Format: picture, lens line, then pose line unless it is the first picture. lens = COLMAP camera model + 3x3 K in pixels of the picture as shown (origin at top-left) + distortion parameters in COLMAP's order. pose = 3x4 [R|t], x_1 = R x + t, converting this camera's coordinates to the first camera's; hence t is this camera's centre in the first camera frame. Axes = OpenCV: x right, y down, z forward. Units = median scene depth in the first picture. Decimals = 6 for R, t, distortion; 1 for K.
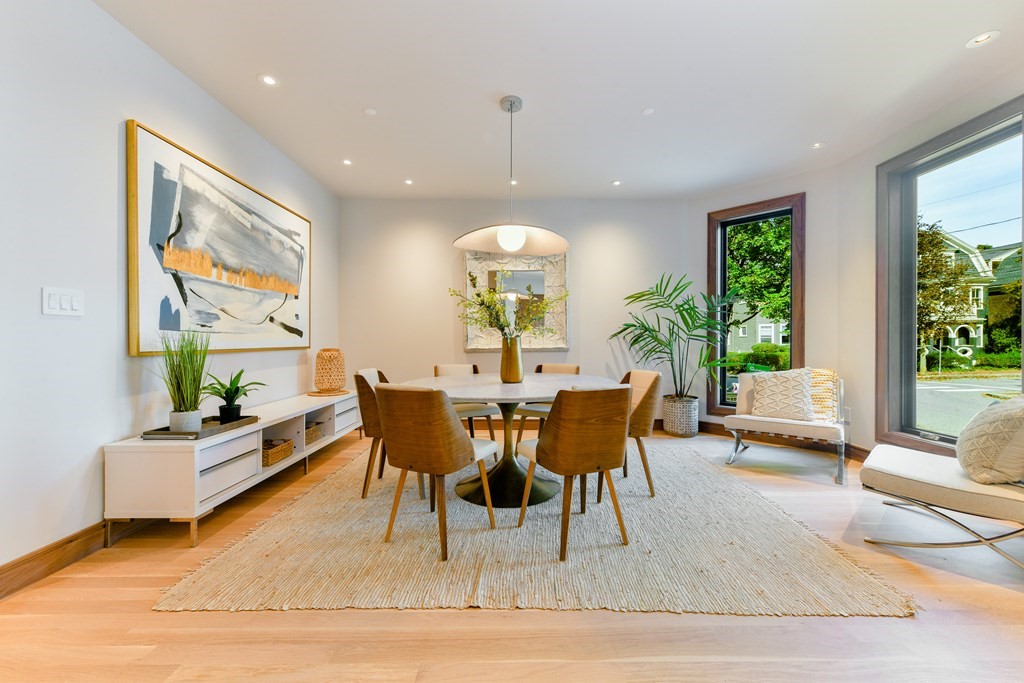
lens RADIAL K [[406.9, 0, 512.7], [0, 406.9, 342.2], [0, 0, 1]] dist [0.006198, 0.001063]
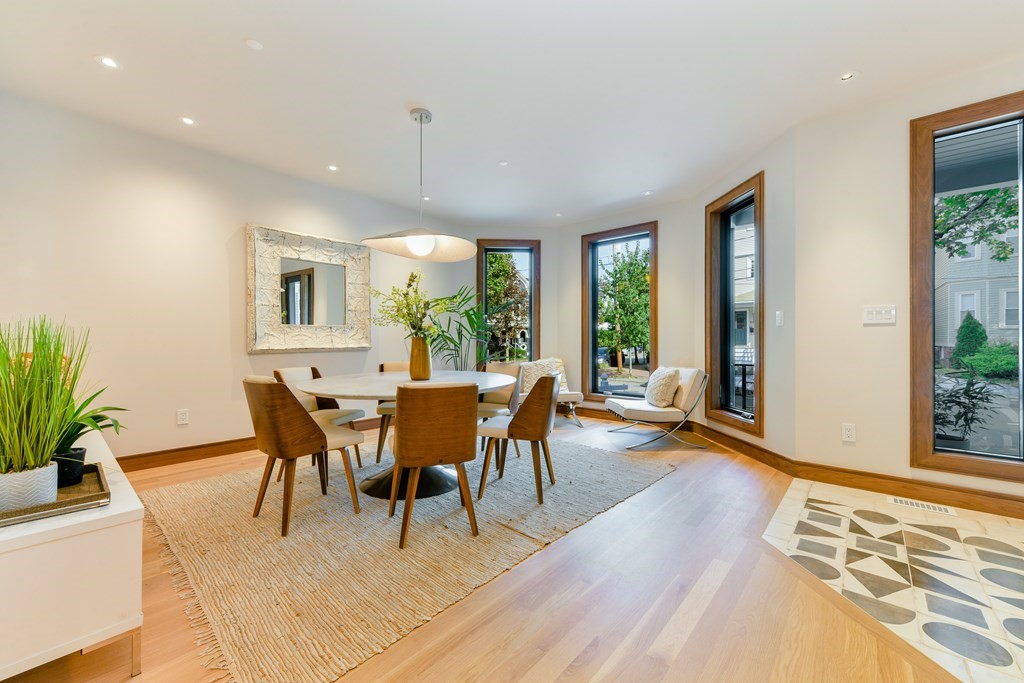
lens RADIAL K [[406.9, 0, 518.3], [0, 406.9, 341.7], [0, 0, 1]] dist [0.006198, 0.001063]
pose [[0.659978, -0.002672, 0.751281, -0.466727], [0.001232, 0.999996, 0.002474, -0.000956], [-0.751284, -0.000707, 0.659978, 0.085588]]
